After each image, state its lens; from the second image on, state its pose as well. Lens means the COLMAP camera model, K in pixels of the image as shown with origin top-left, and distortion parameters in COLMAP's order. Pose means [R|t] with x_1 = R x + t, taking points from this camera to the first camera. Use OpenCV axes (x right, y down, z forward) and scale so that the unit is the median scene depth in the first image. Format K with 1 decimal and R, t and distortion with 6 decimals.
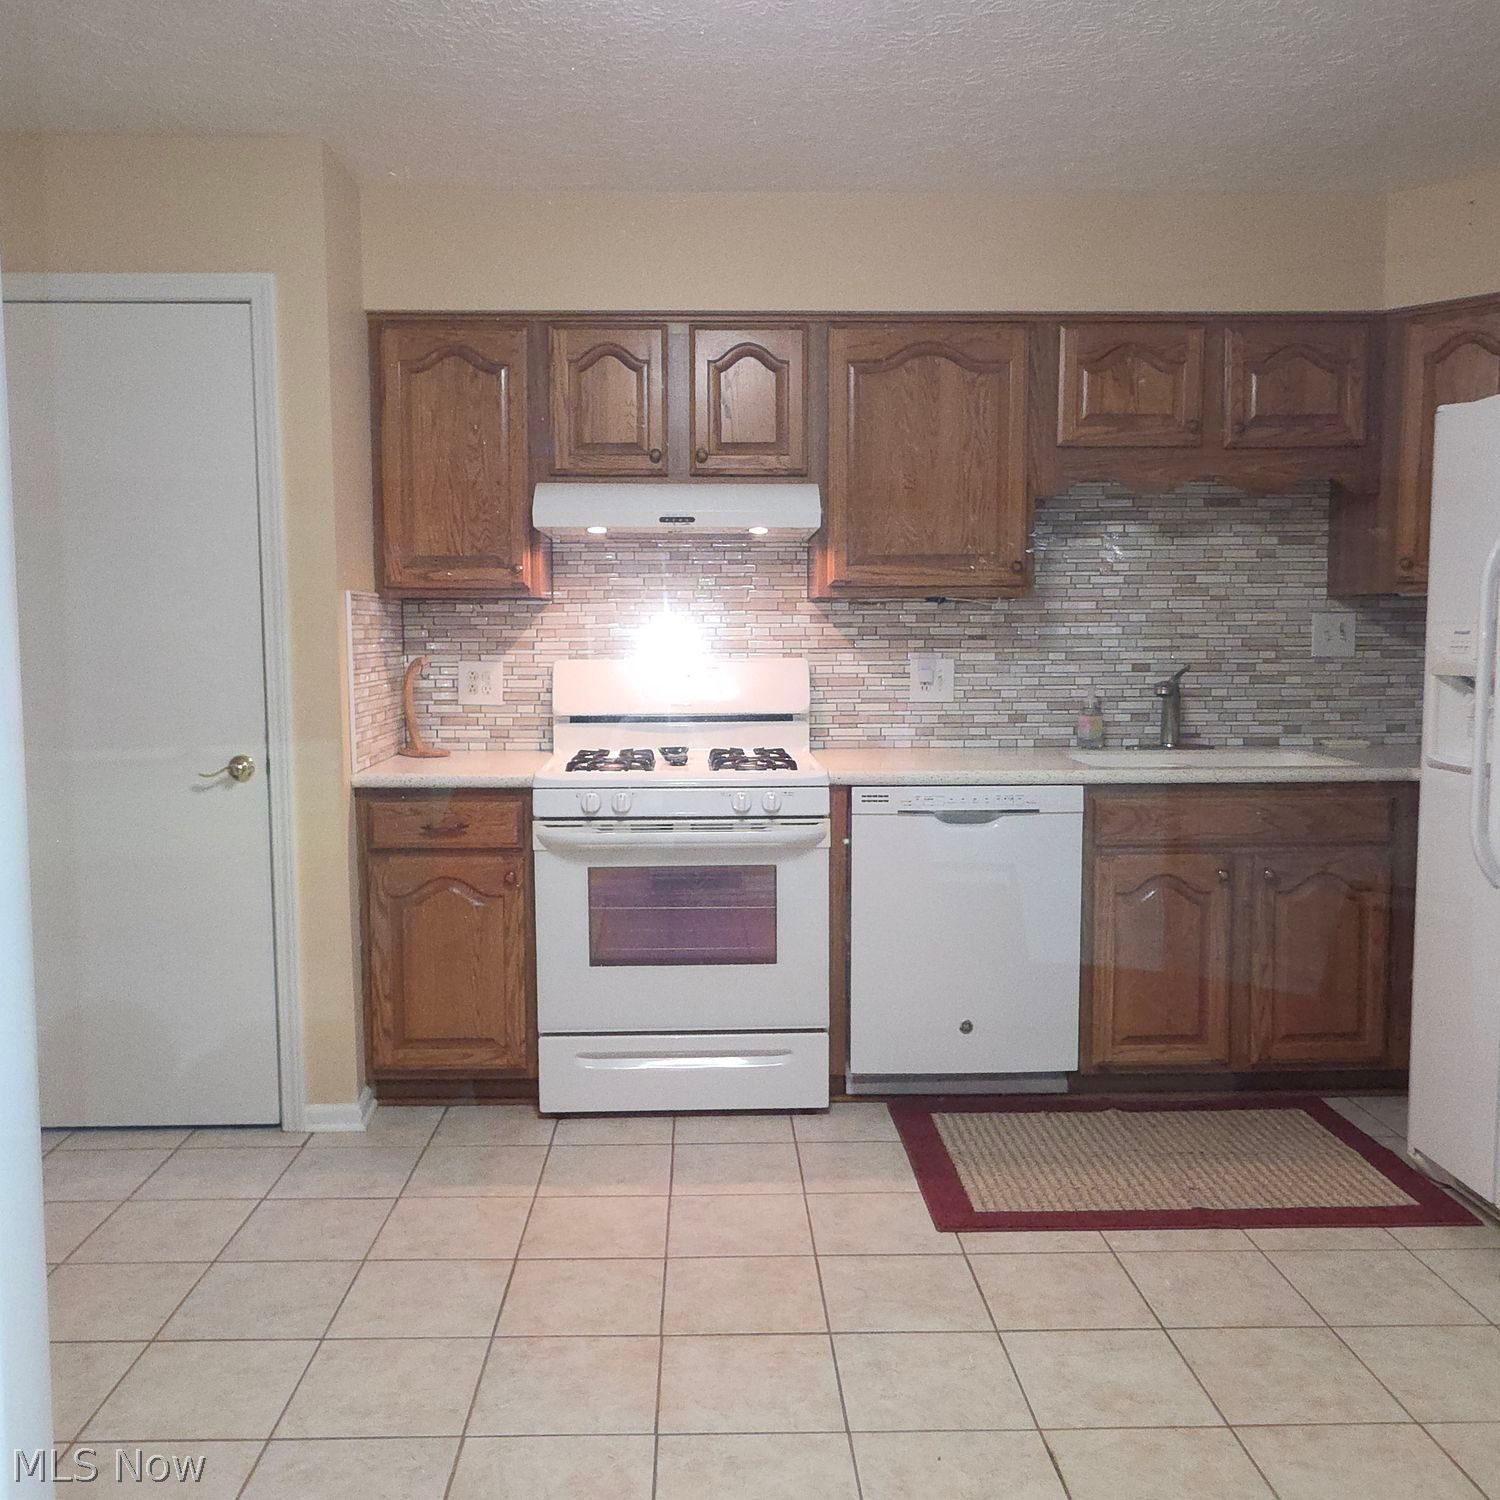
lens RADIAL K [[1352.2, 0, 725.3], [0, 1352.2, 756.7], [0, 0, 1]] dist [0.002619, -0.005588]
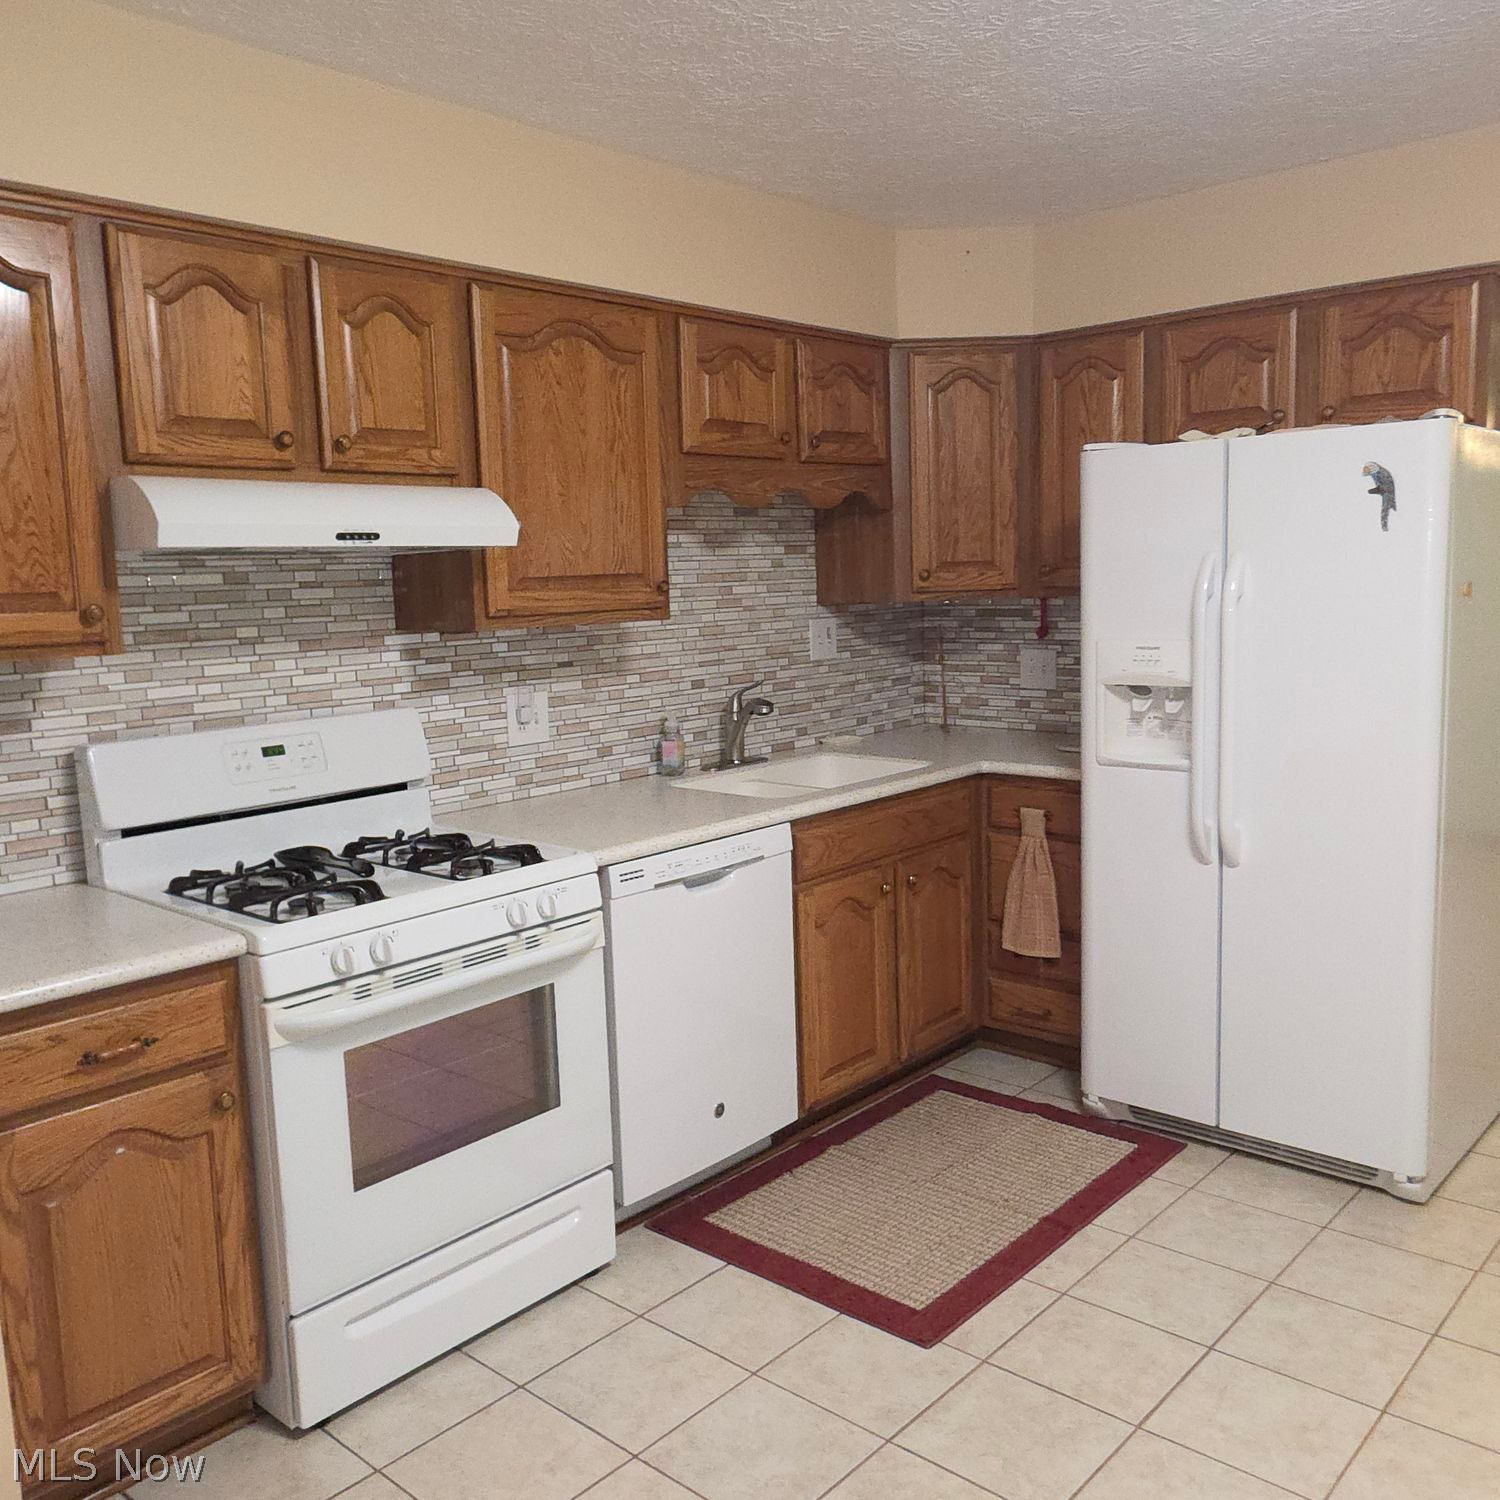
lens RADIAL K [[1352.2, 0, 725.3], [0, 1352.2, 756.7], [0, 0, 1]] dist [0.002619, -0.005588]
pose [[0.685343, -0.117012, 0.718758, -0.411676], [0.095289, 0.992930, 0.070787, -0.089293], [-0.721959, 0.019977, 0.691647, 0.360362]]
